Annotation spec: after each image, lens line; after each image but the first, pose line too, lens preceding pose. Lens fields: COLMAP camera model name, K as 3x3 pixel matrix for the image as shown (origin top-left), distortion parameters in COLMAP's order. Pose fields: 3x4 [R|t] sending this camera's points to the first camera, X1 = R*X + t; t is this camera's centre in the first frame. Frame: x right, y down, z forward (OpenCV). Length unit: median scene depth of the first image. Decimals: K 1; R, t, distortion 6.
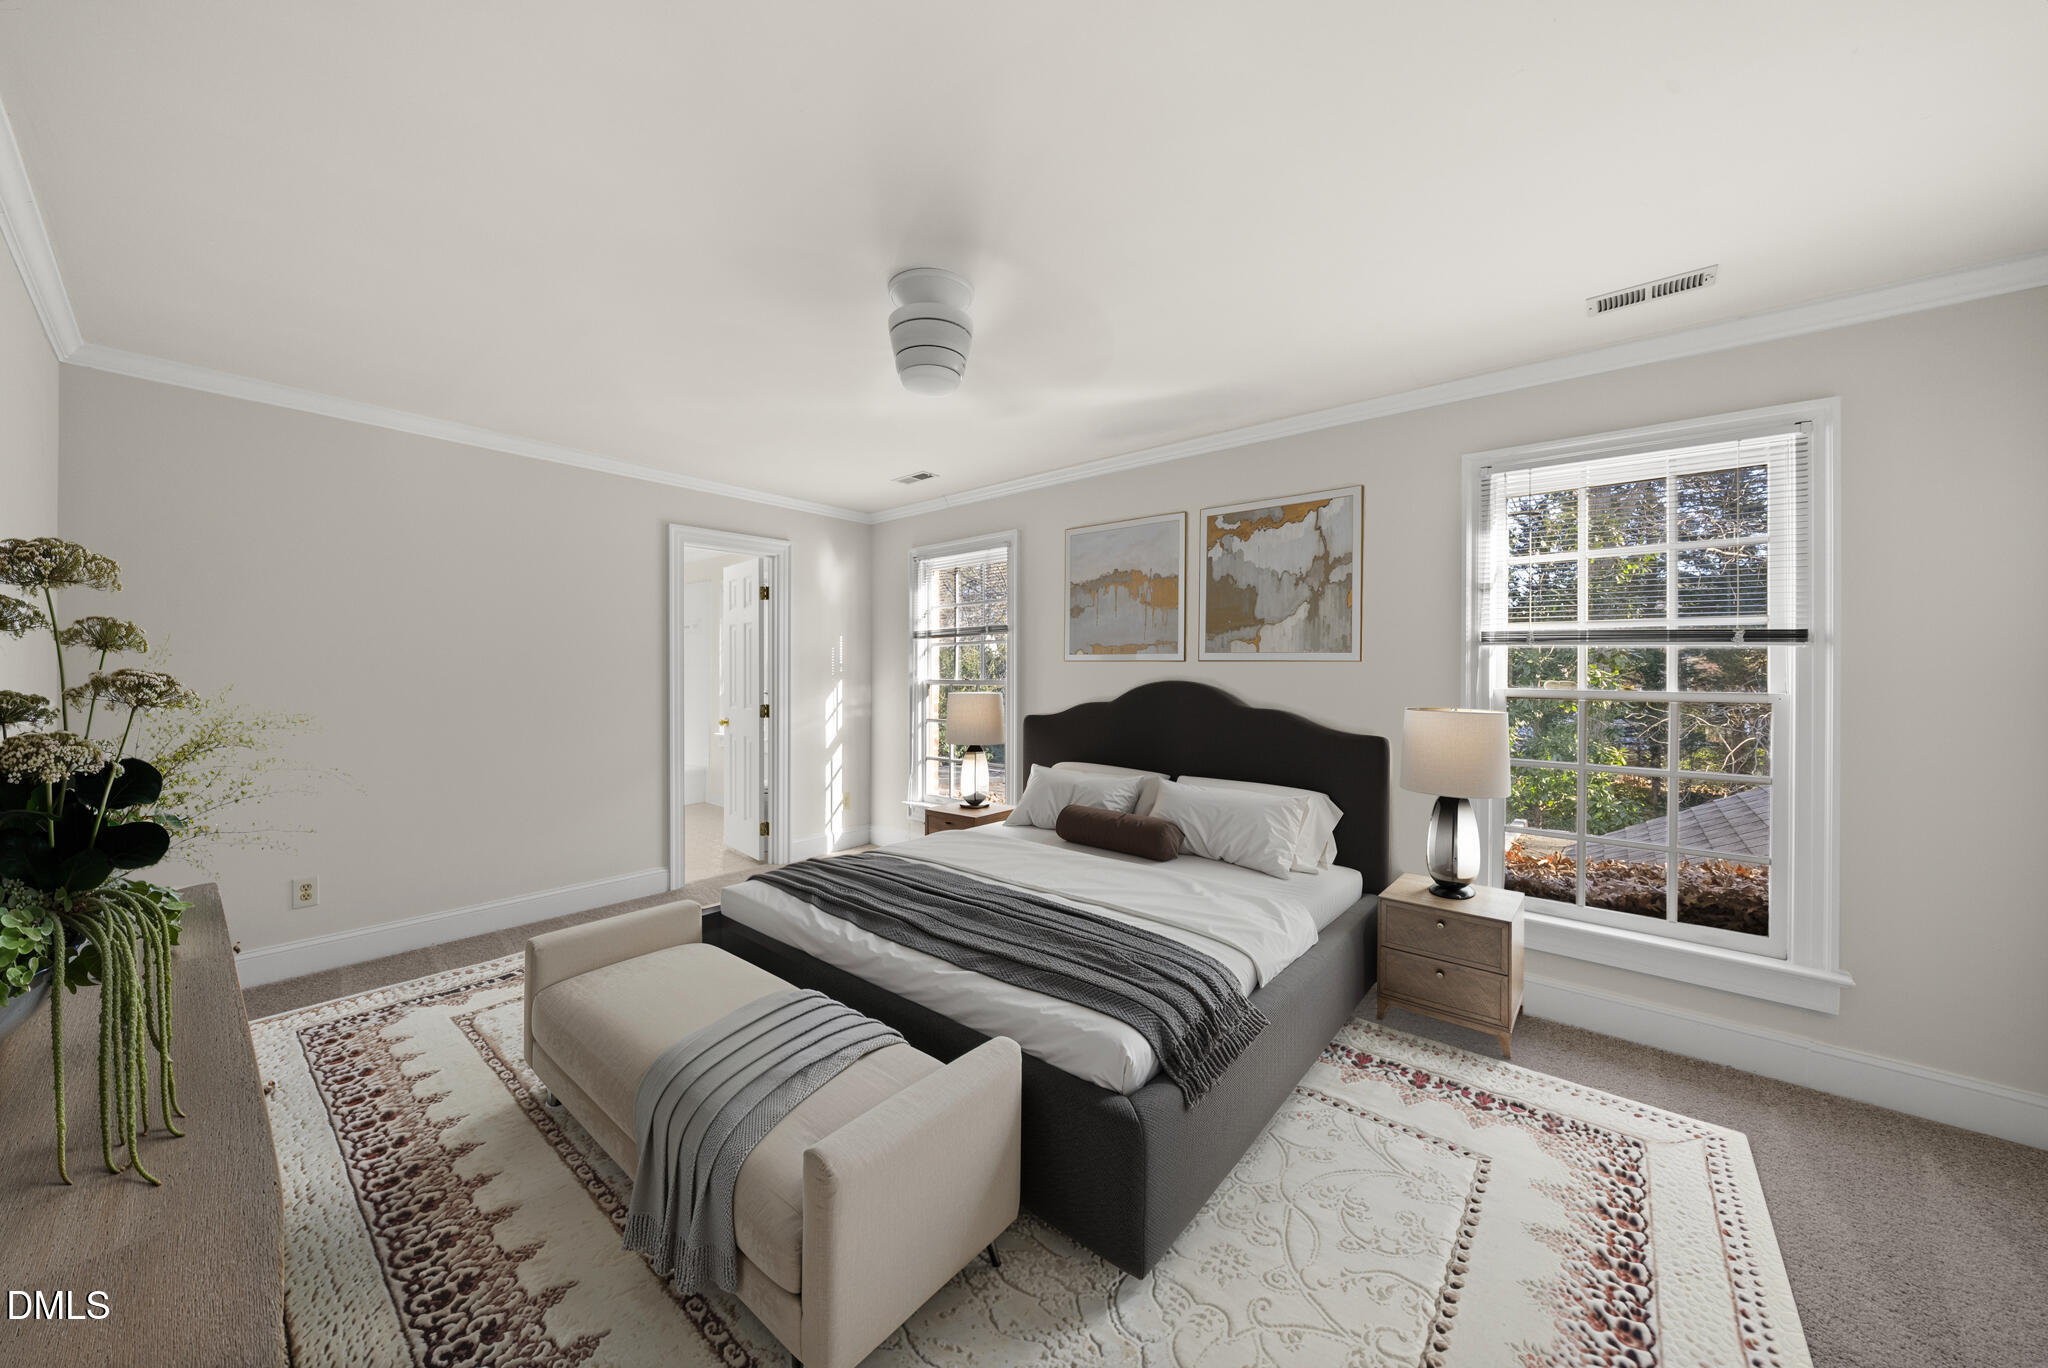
lens RADIAL K [[694.1, 0, 1033.1], [0, 694.1, 679.2], [0, 0, 1]] dist [-0.016806, -0.000218]
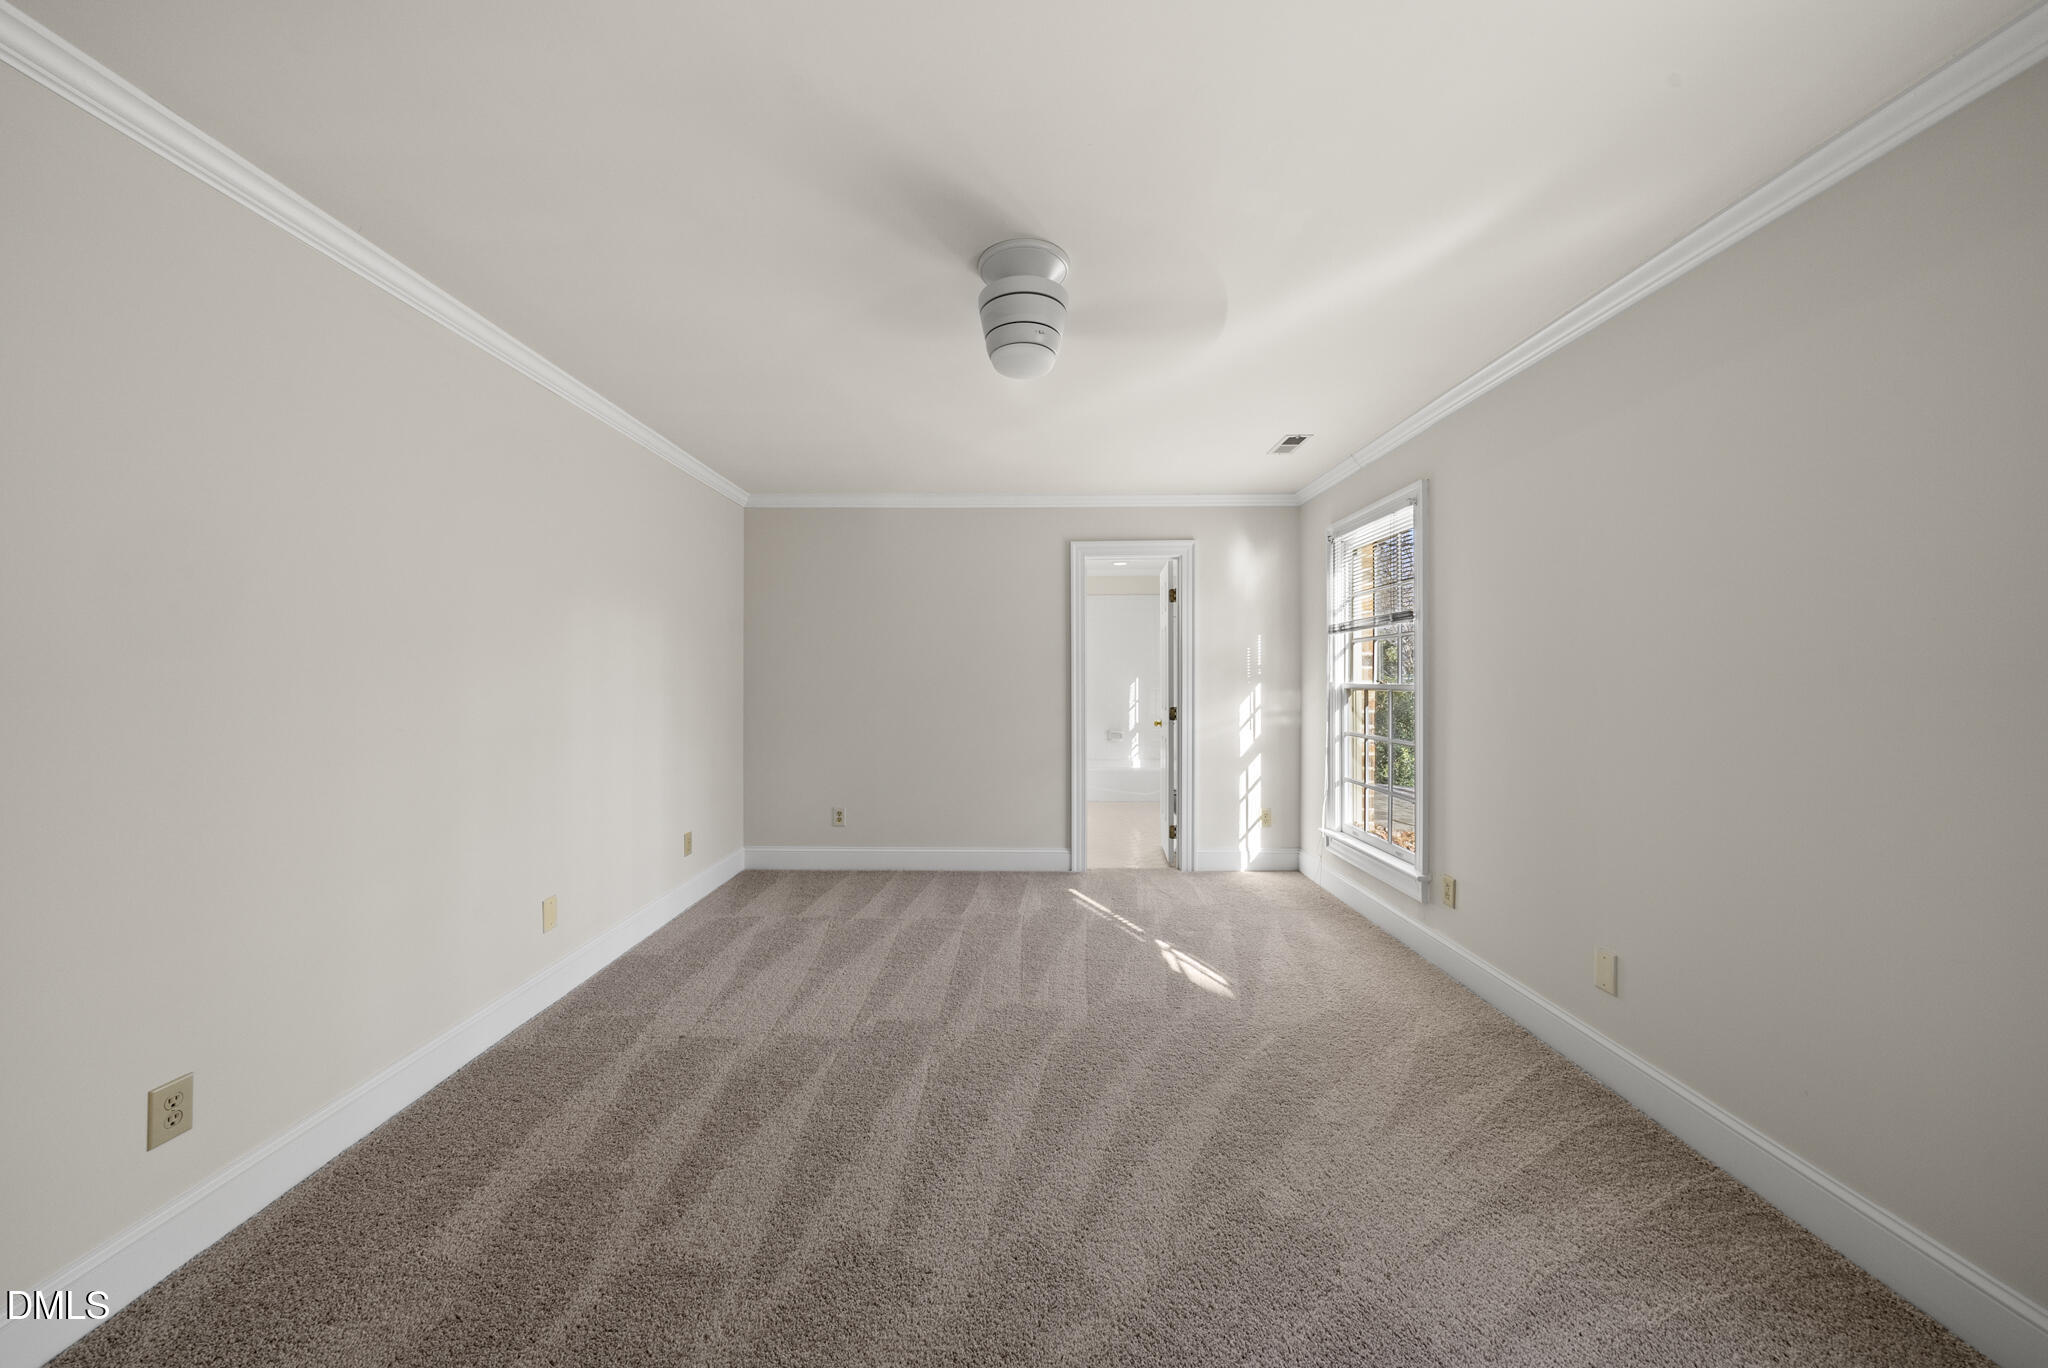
lens RADIAL K [[702.6, 0, 1018.3], [0, 702.6, 674.9], [0, 0, 1]] dist [0.001053, -0.000323]
pose [[0.632535, -0.001556, -0.774530, 0.245355], [-0.010177, 0.999895, -0.010321, 0.002990], [0.774465, 0.014411, 0.632453, 0.177551]]
